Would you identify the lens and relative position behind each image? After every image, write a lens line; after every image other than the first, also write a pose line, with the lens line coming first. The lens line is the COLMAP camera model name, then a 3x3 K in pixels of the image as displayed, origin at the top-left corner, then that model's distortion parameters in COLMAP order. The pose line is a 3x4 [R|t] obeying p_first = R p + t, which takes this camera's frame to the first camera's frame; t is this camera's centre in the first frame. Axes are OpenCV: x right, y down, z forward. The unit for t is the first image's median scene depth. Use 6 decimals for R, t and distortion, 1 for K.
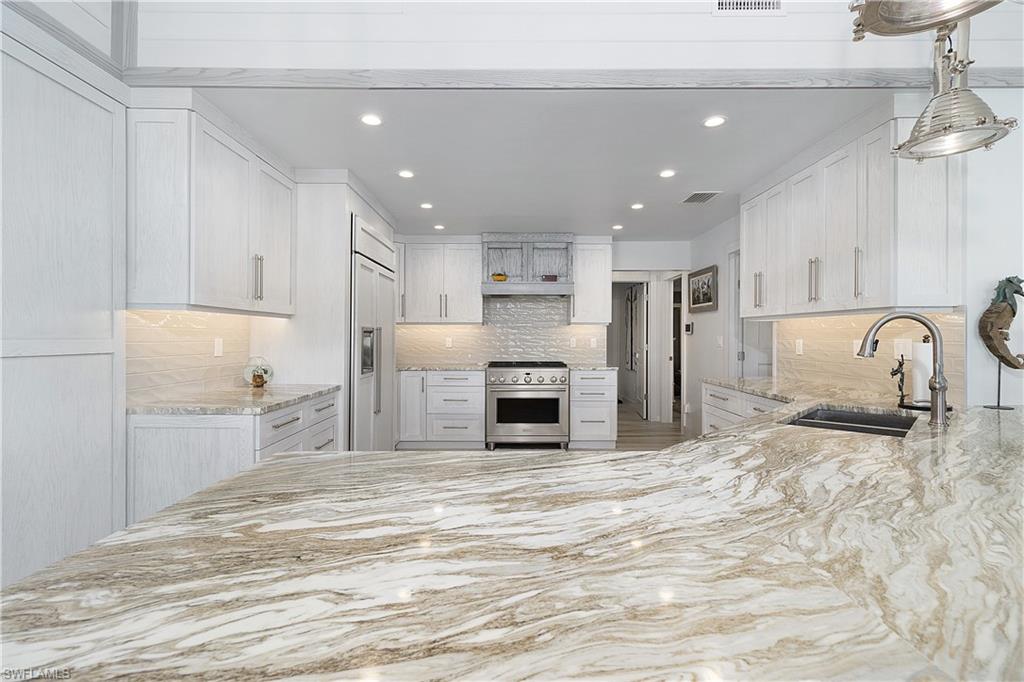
lens RADIAL K [[475.5, 0, 512.0], [0, 475.5, 341.0], [0, 0, 1]] dist [-0.000937, 0.000156]
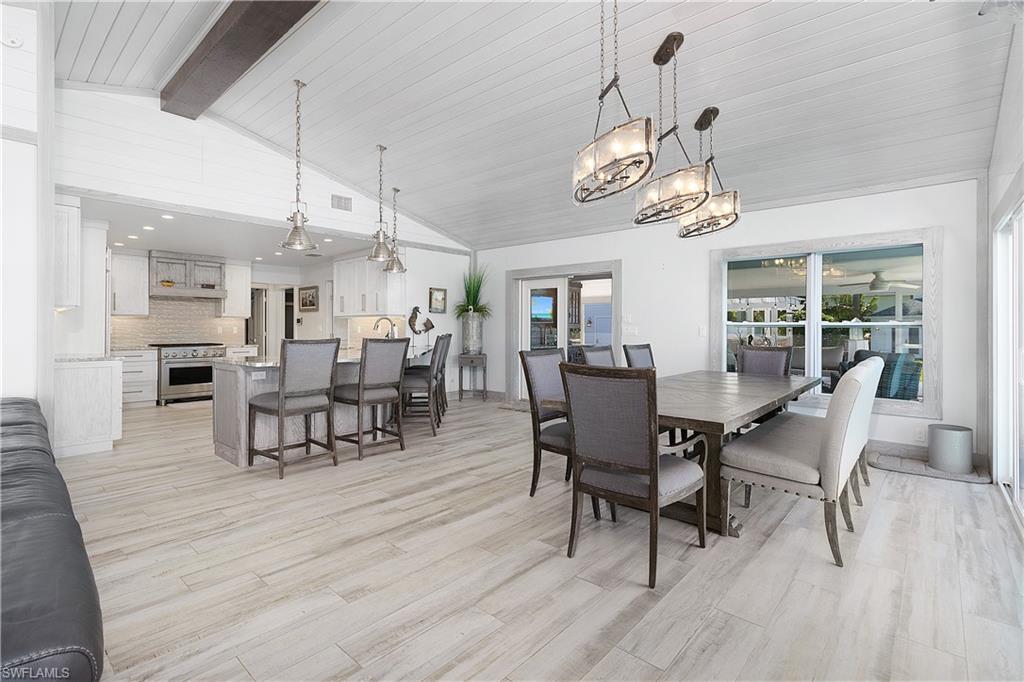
lens RADIAL K [[477.0, 0, 509.8], [0, 477.0, 329.3], [0, 0, 1]] dist [0.001339, 0.000059]
pose [[0.666564, -0.001092, 0.745447, -0.410846], [0.008977, 0.999938, -0.006563, 0.020998], [-0.745394, 0.011066, 0.666533, -0.706562]]
